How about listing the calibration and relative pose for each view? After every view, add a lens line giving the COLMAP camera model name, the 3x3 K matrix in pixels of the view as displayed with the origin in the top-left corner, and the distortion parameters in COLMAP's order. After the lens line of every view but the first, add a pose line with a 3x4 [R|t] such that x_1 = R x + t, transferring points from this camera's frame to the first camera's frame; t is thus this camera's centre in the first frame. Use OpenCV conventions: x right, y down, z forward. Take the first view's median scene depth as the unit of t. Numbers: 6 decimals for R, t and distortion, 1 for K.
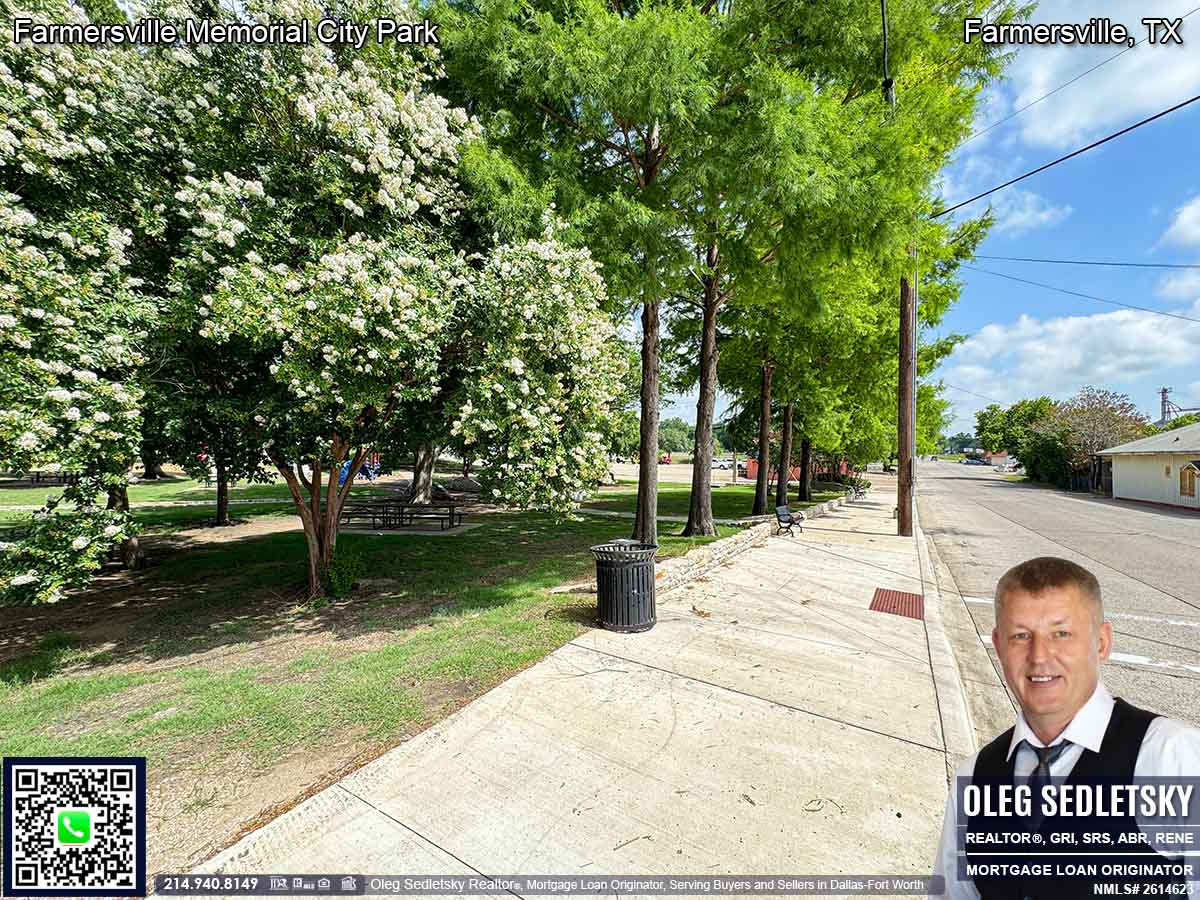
lens RADIAL K [[478.4, 0, 598.5], [0, 478.4, 449.9], [0, 0, 1]] dist [-0.003452, 0.001140]
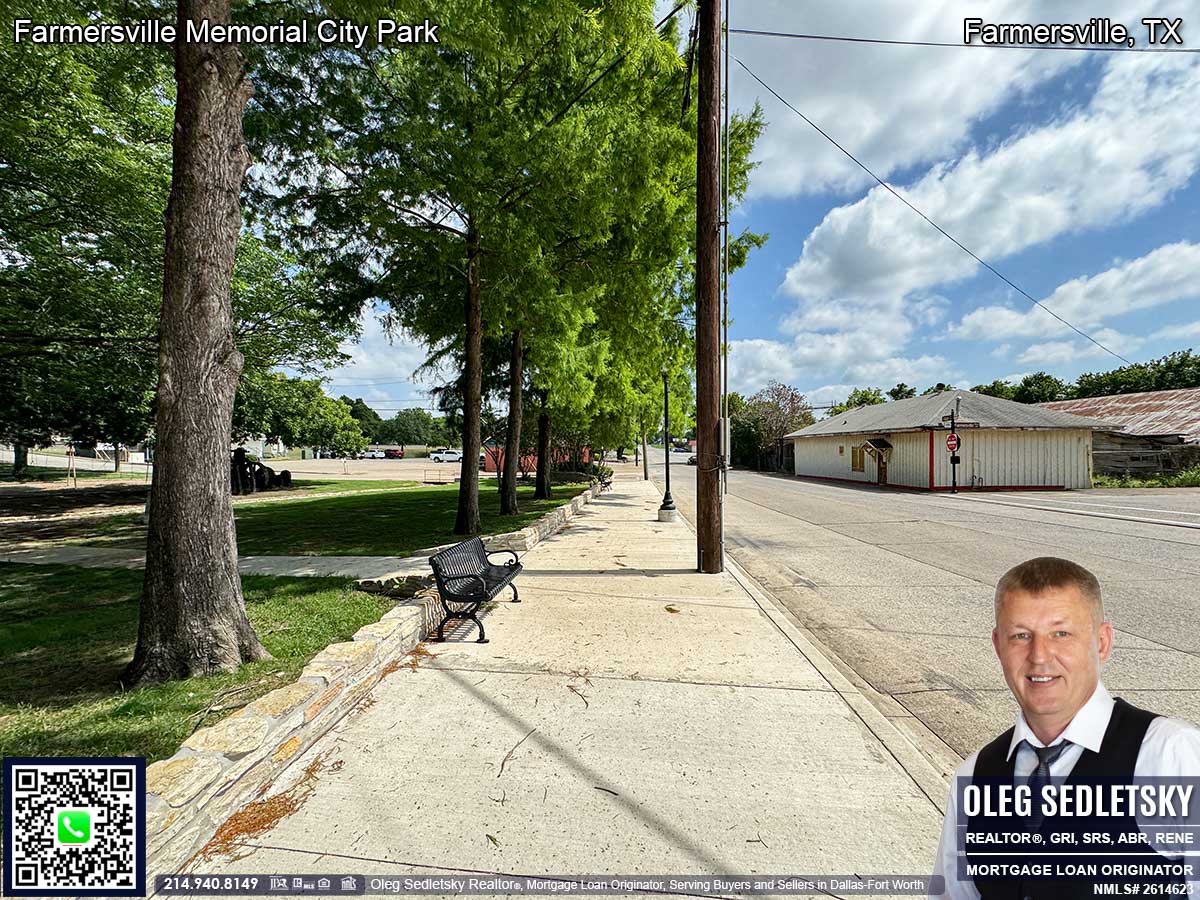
lens RADIAL K [[478.4, 0, 603.7], [0, 478.4, 445.6], [0, 0, 1]] dist [-0.003452, 0.001140]
pose [[0.867249, -0.013225, 0.497700, 0.149648], [0.011324, 0.999913, 0.006836, 0.021171], [-0.497747, -0.000293, 0.867322, 0.318826]]
